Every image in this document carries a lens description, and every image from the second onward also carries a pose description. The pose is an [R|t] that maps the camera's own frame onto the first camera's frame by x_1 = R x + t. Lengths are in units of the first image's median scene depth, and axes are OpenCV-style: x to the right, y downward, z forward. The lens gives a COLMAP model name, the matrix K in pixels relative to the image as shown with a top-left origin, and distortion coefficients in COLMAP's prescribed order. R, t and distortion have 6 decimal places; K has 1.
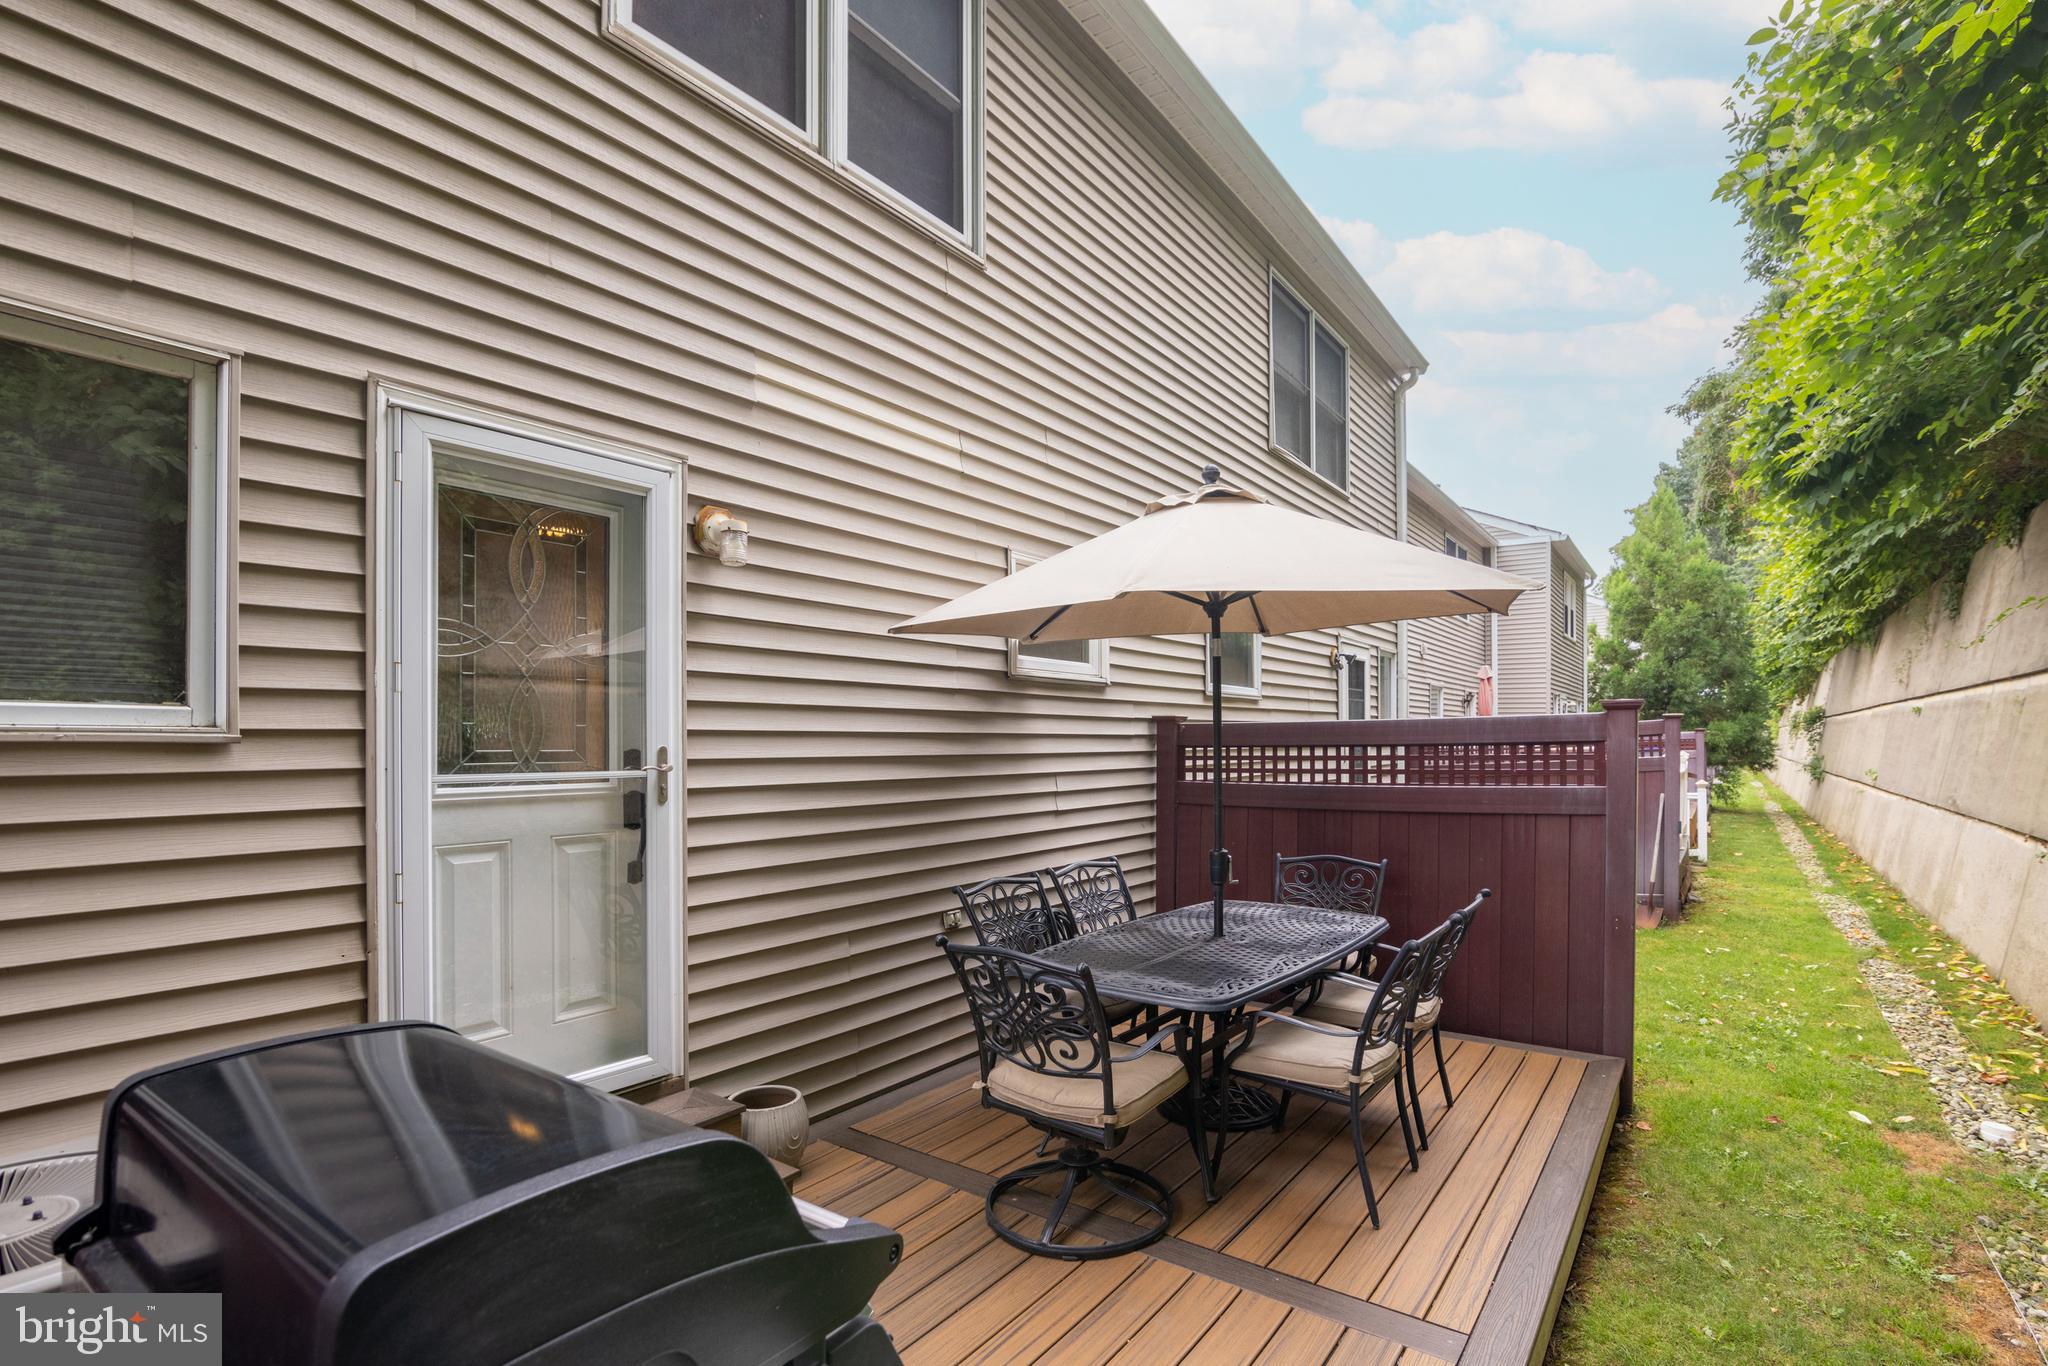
lens RADIAL K [[965.9, 0, 1024.8], [0, 965.9, 725.9], [0, 0, 1]] dist [-0.016132, 0.000638]
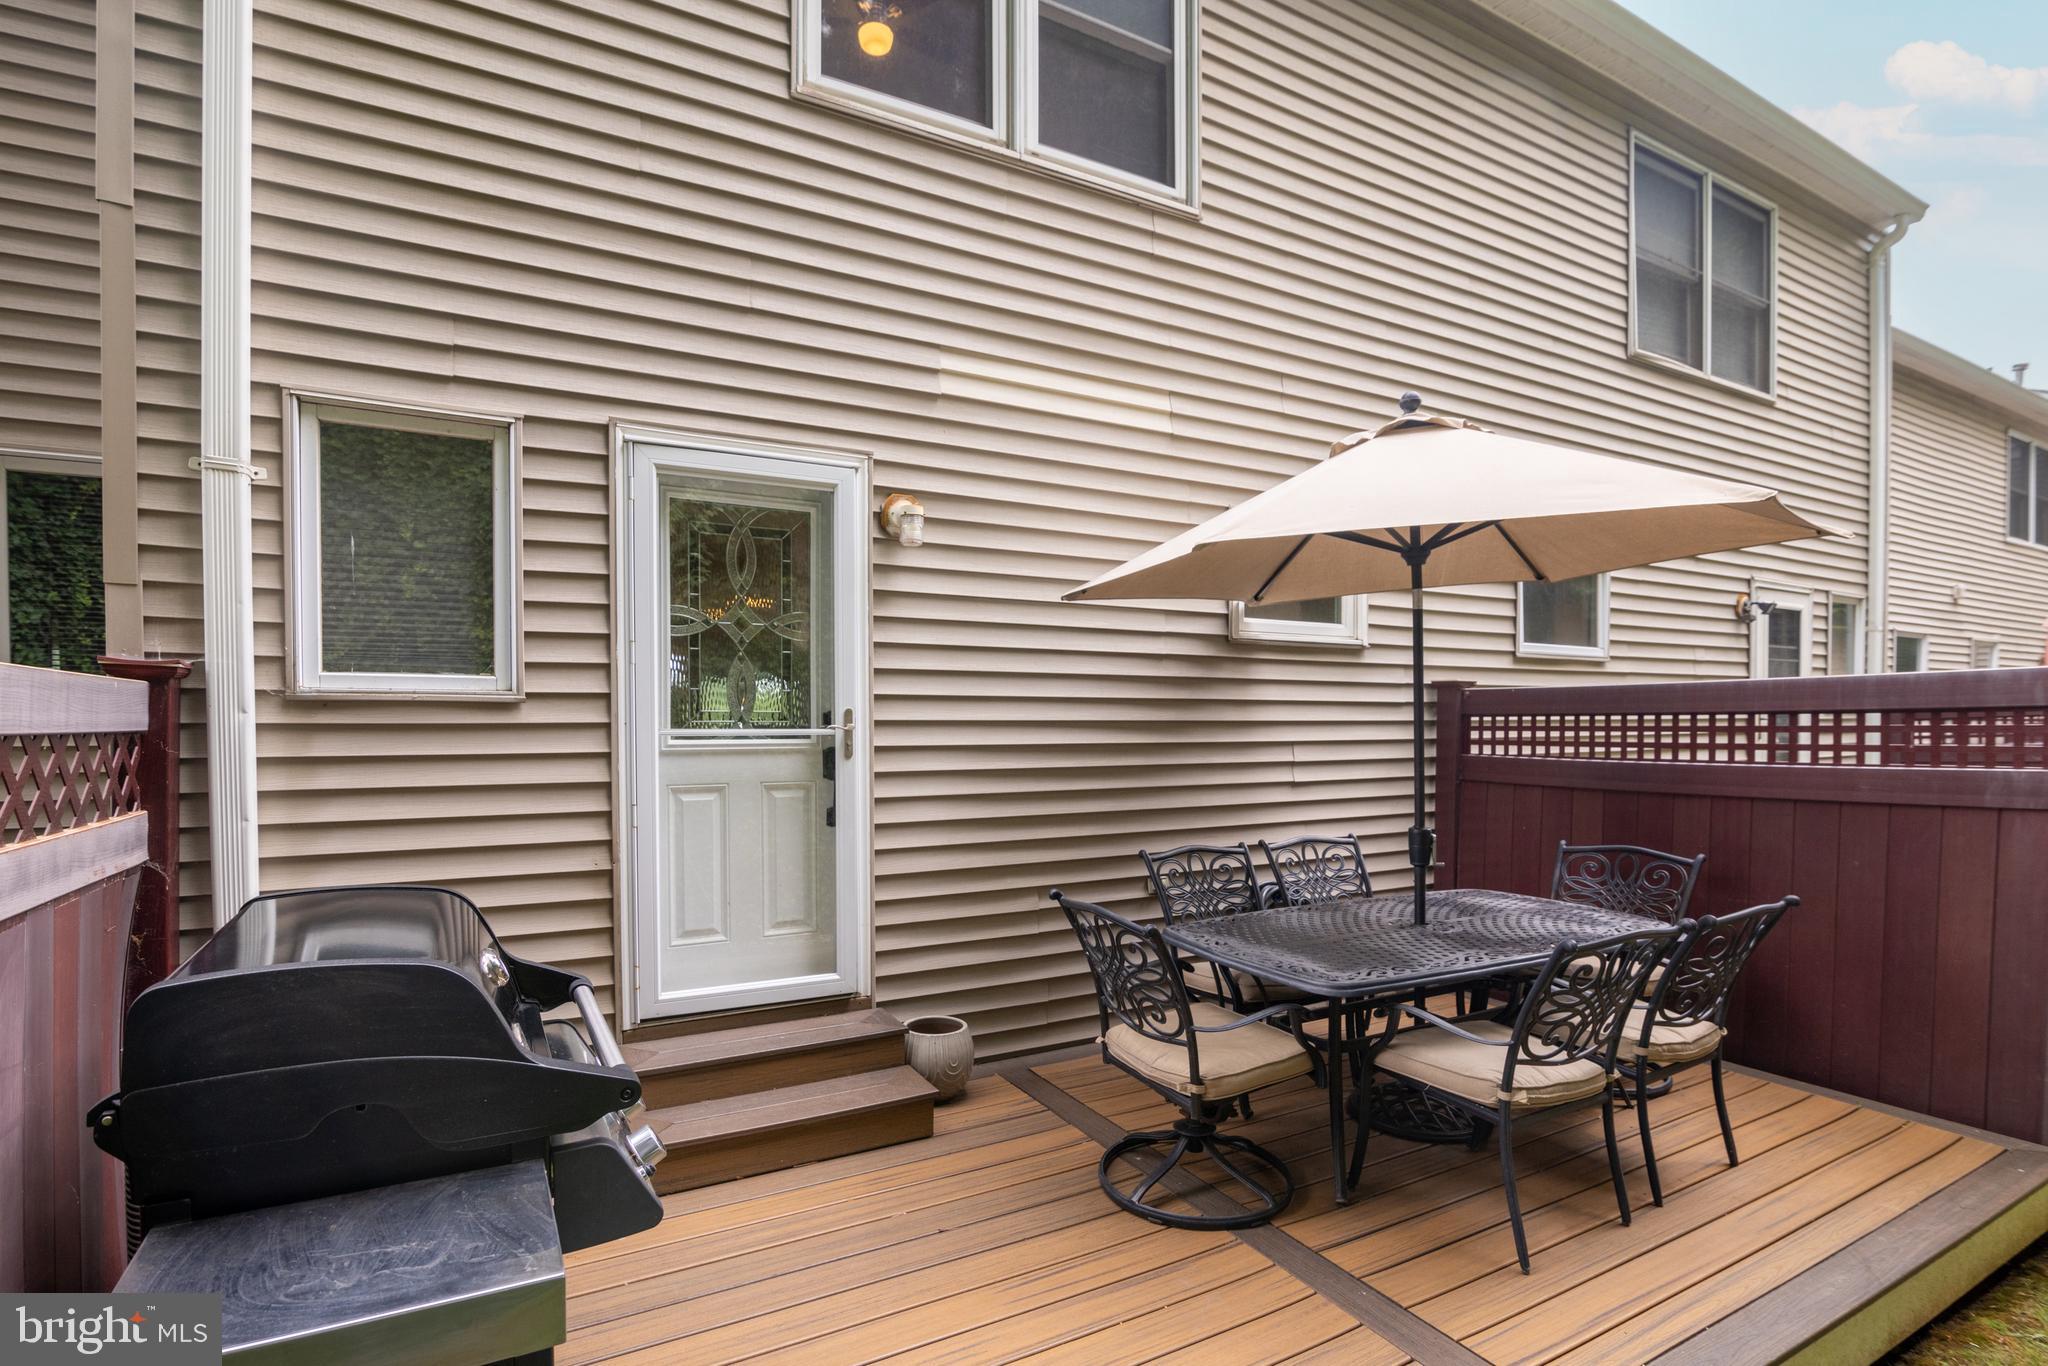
lens RADIAL K [[965.9, 0, 971.2], [0, 965.9, 724.8], [0, 0, 1]] dist [-0.016132, 0.000638]
pose [[0.897415, 0.006897, -0.441133, 0.249494], [0.003666, 0.999727, 0.023090, 0.013994], [0.441172, -0.022339, 0.897144, 0.028632]]
